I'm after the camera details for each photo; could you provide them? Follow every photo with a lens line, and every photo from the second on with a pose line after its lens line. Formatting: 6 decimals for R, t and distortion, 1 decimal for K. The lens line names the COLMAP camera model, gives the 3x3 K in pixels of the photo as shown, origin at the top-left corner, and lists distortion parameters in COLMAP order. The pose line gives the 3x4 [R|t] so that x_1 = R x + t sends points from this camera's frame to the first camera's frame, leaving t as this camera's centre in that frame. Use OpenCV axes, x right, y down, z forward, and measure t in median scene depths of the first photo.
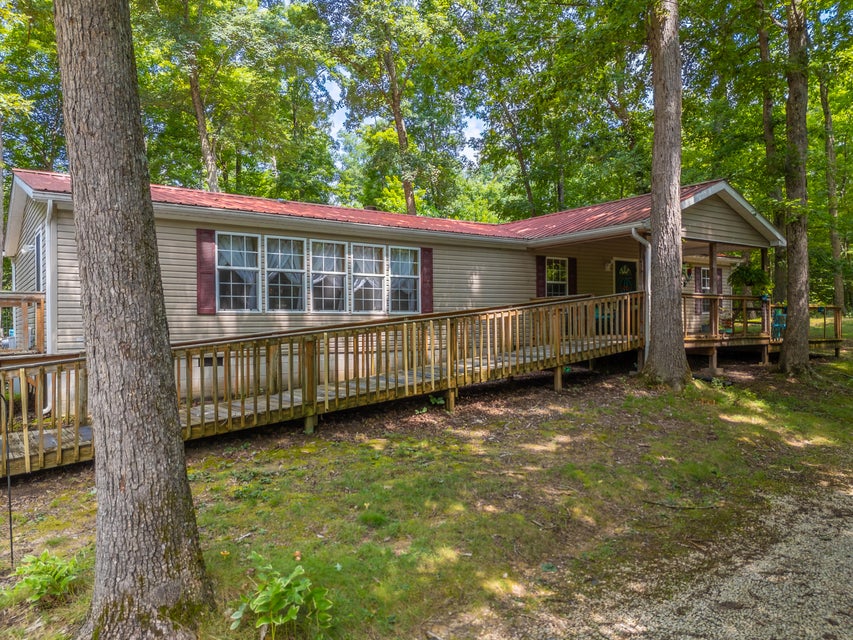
lens RADIAL K [[624.5, 0, 426.5], [0, 624.5, 320.0], [0, 0, 1]] dist [0.097475, -0.106190]
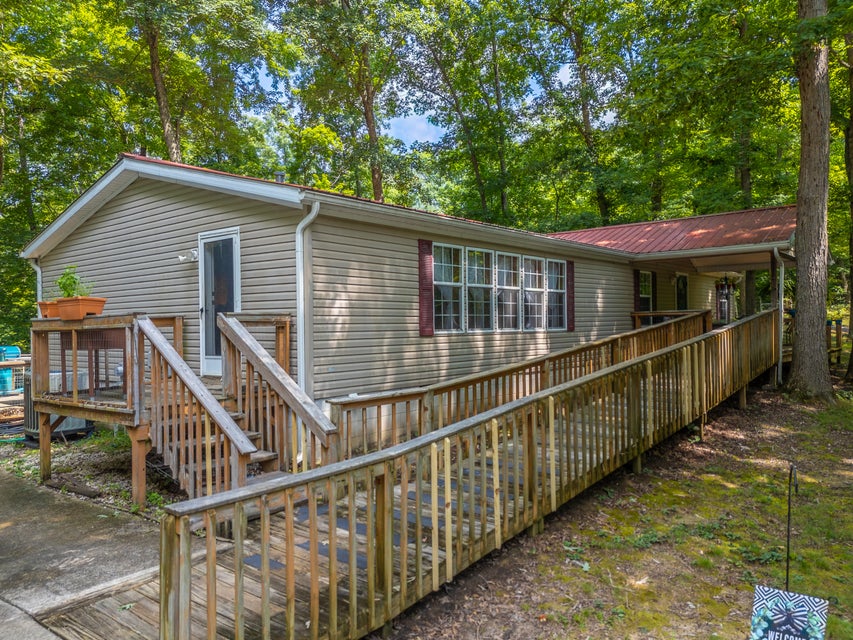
lens RADIAL K [[624.5, 0, 426.5], [0, 624.5, 320.0], [0, 0, 1]] dist [0.097475, -0.106190]
pose [[0.969358, -0.001179, 0.245651, -0.508283], [0.001388, 0.999999, -0.000679, -0.027922], [-0.245650, 0.000999, 0.969358, 0.136502]]
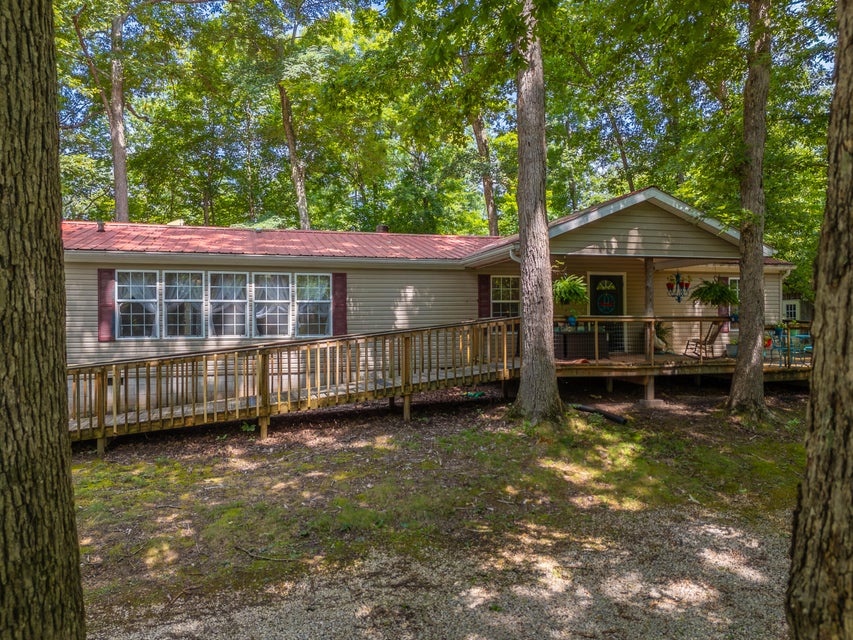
lens RADIAL K [[624.5, 0, 426.5], [0, 624.5, 320.0], [0, 0, 1]] dist [0.097475, -0.106190]
pose [[0.941776, -0.000490, -0.336241, 0.548747], [0.002002, 0.999989, 0.004150, -0.047267], [0.336236, -0.004582, 0.941767, 0.078963]]
